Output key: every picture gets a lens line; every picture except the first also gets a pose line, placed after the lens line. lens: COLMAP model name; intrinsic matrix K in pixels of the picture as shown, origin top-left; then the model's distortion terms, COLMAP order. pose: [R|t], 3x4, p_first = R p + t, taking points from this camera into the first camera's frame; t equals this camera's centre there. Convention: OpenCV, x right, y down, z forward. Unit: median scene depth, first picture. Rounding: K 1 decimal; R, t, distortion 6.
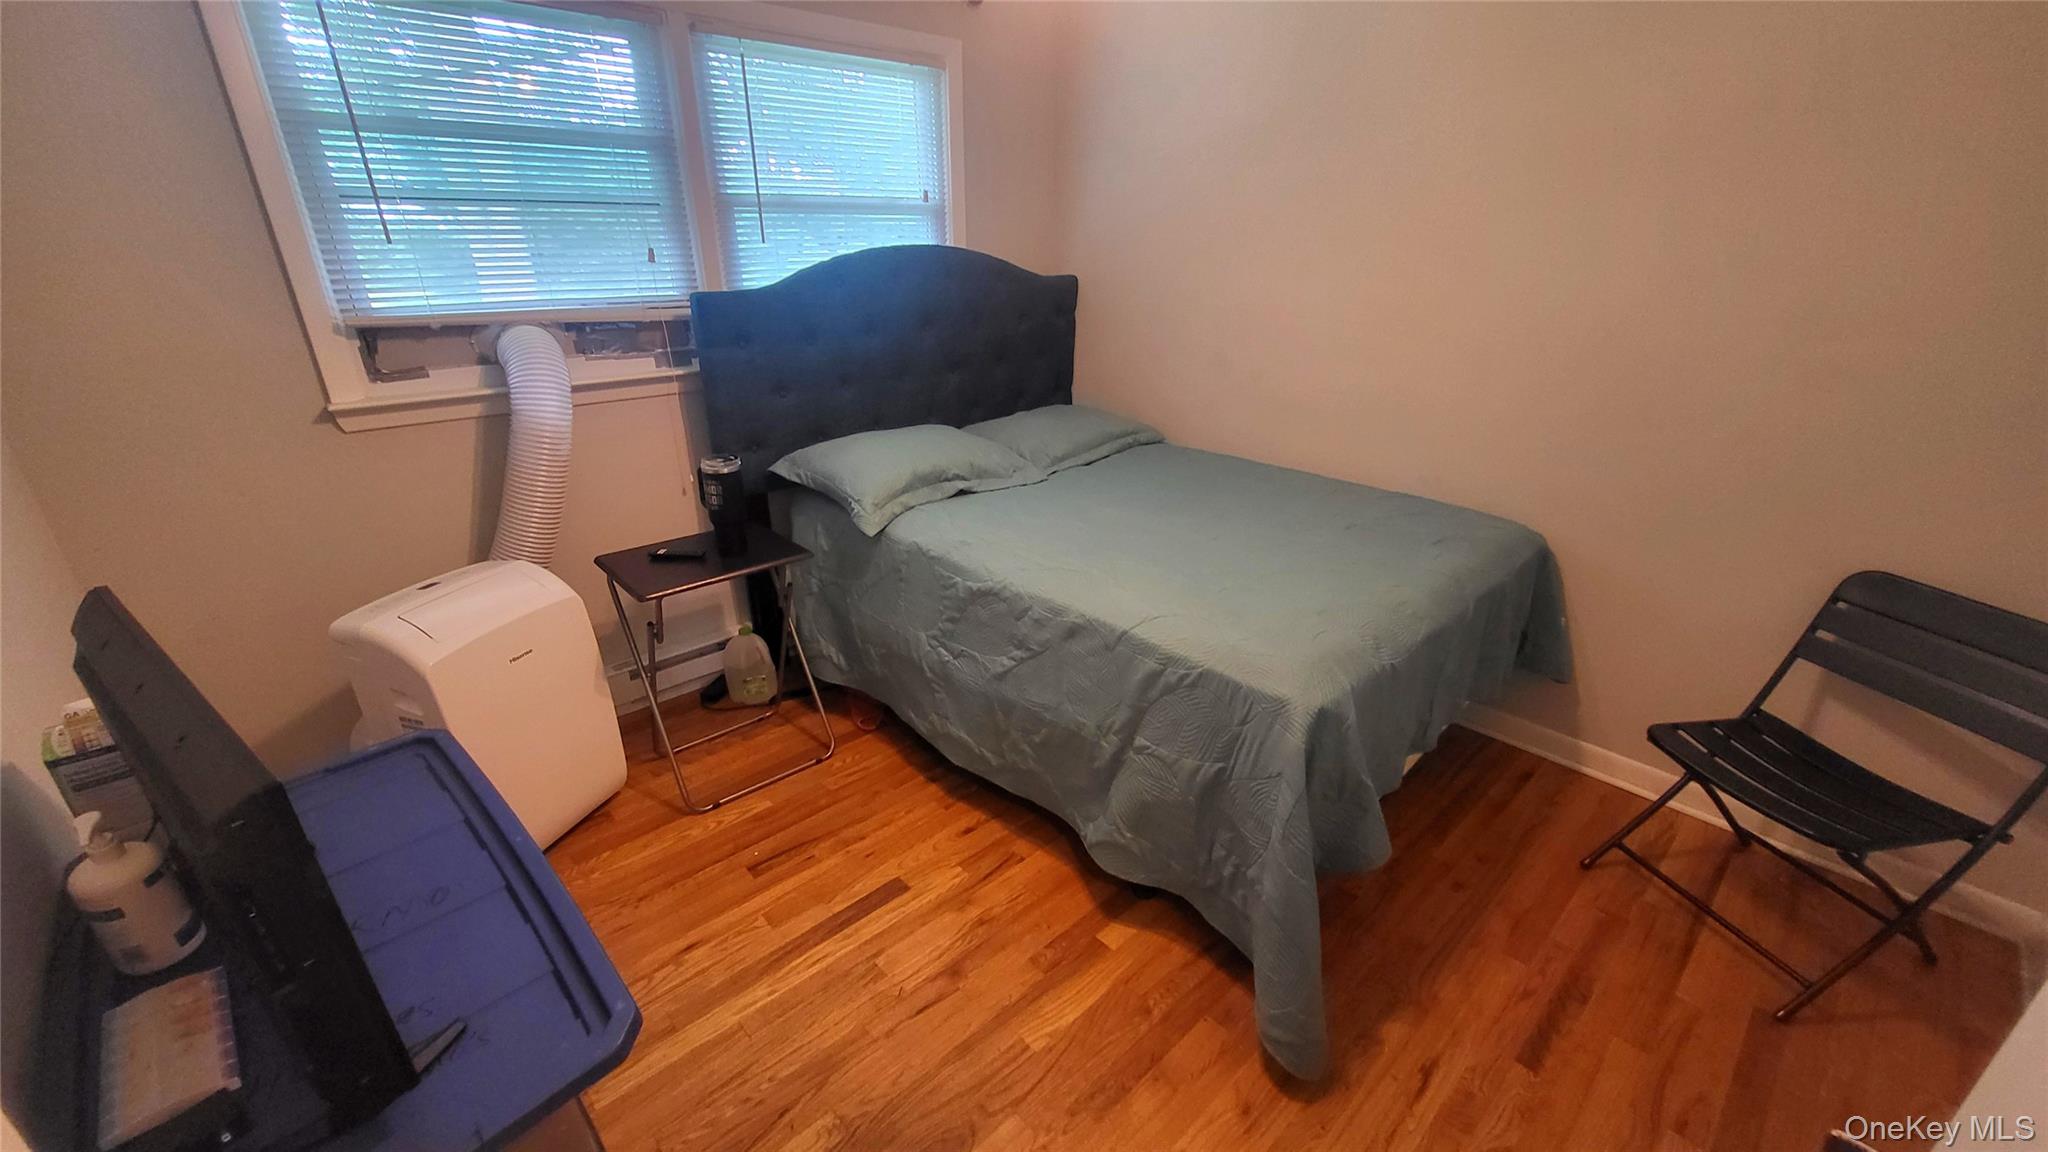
lens RADIAL K [[813.1, 0, 1017.5], [0, 813.1, 576.4], [0, 0, 1]] dist [0.013192, -0.000052]
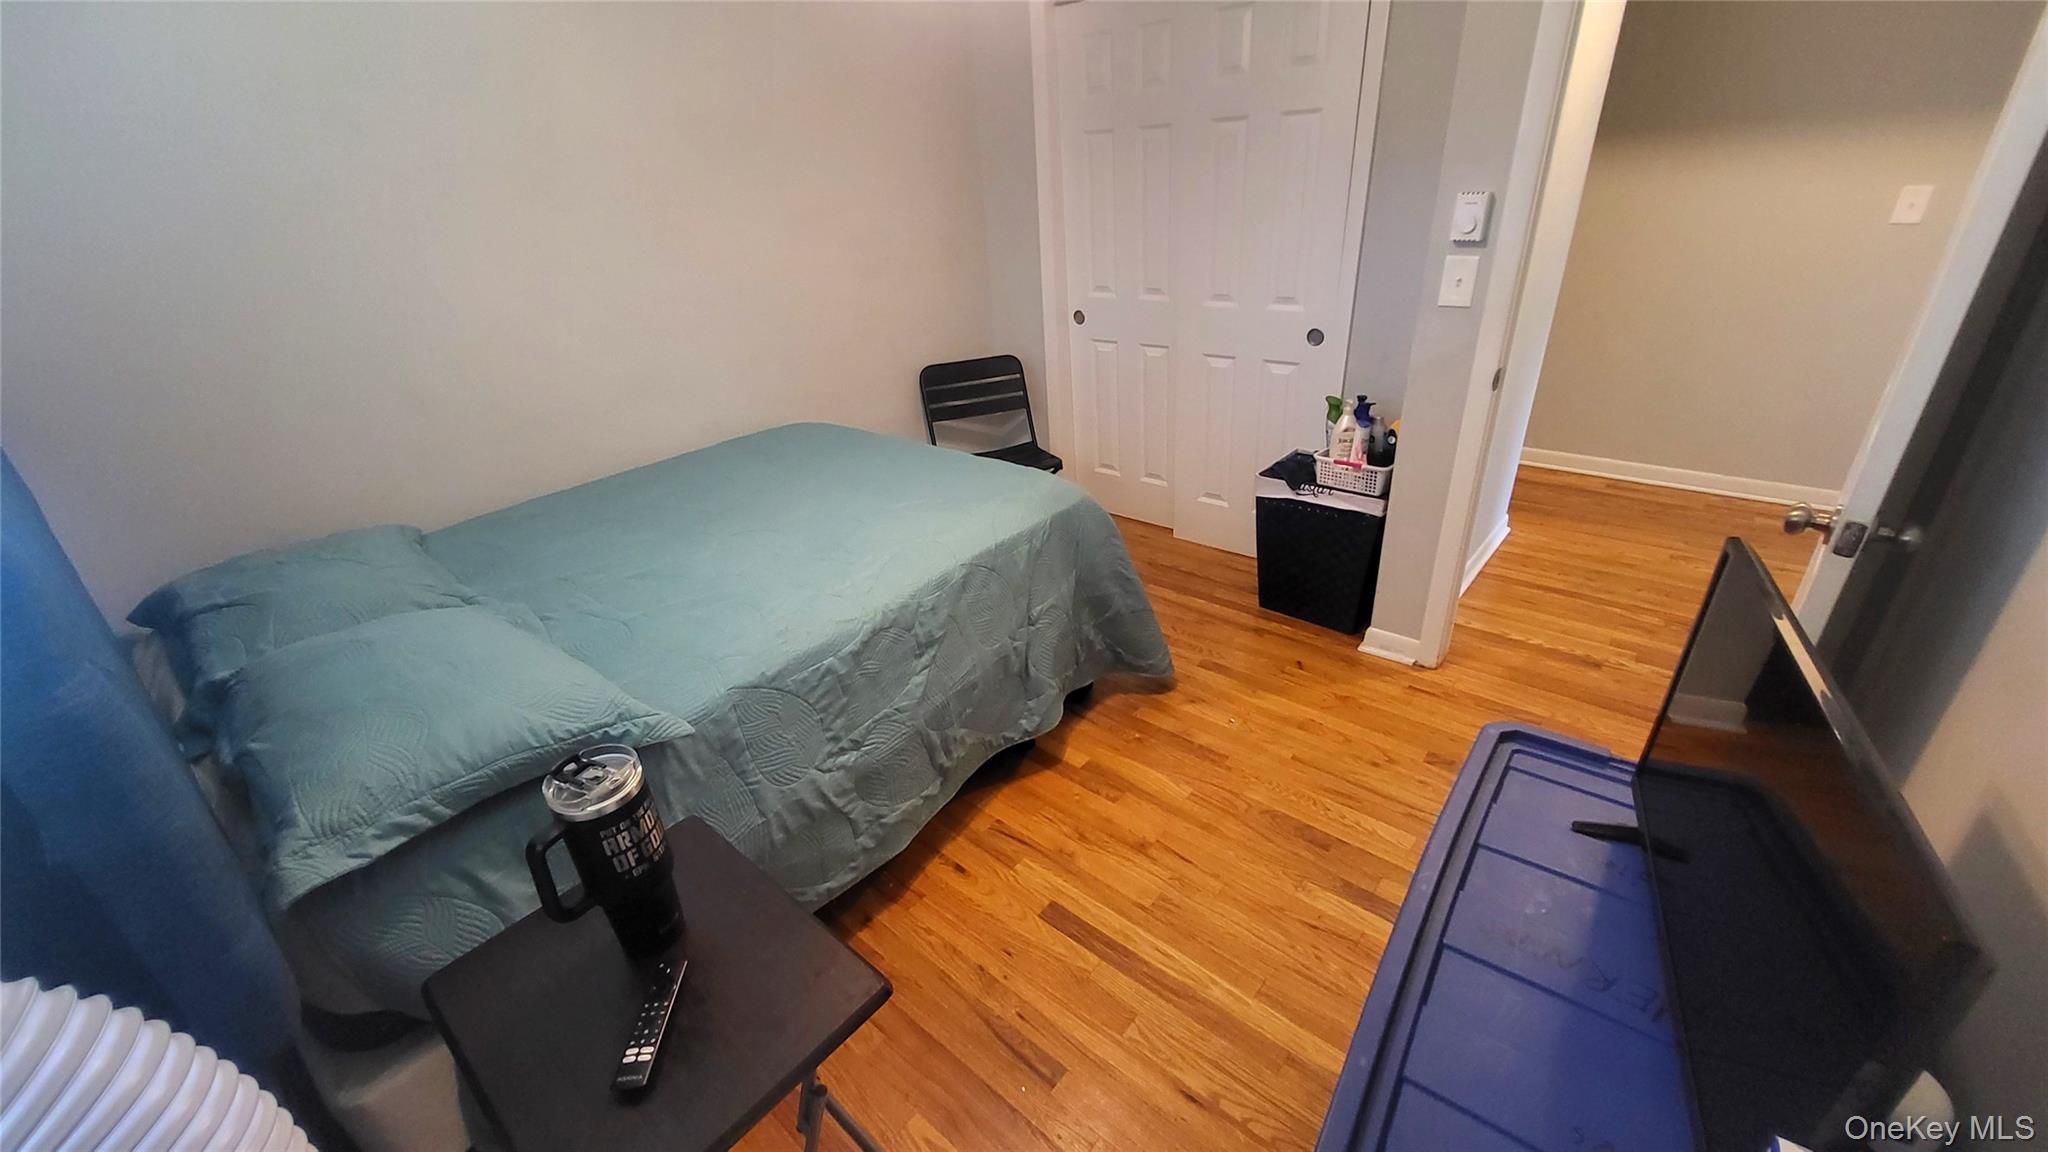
lens RADIAL K [[813.1, 0, 1017.5], [0, 813.1, 576.4], [0, 0, 1]] dist [0.013192, -0.000052]
pose [[-0.120201, -0.442571, 0.888641, -0.859934], [0.440060, 0.778630, 0.447306, -0.375457], [-0.889887, 0.444822, 0.101166, 0.833778]]
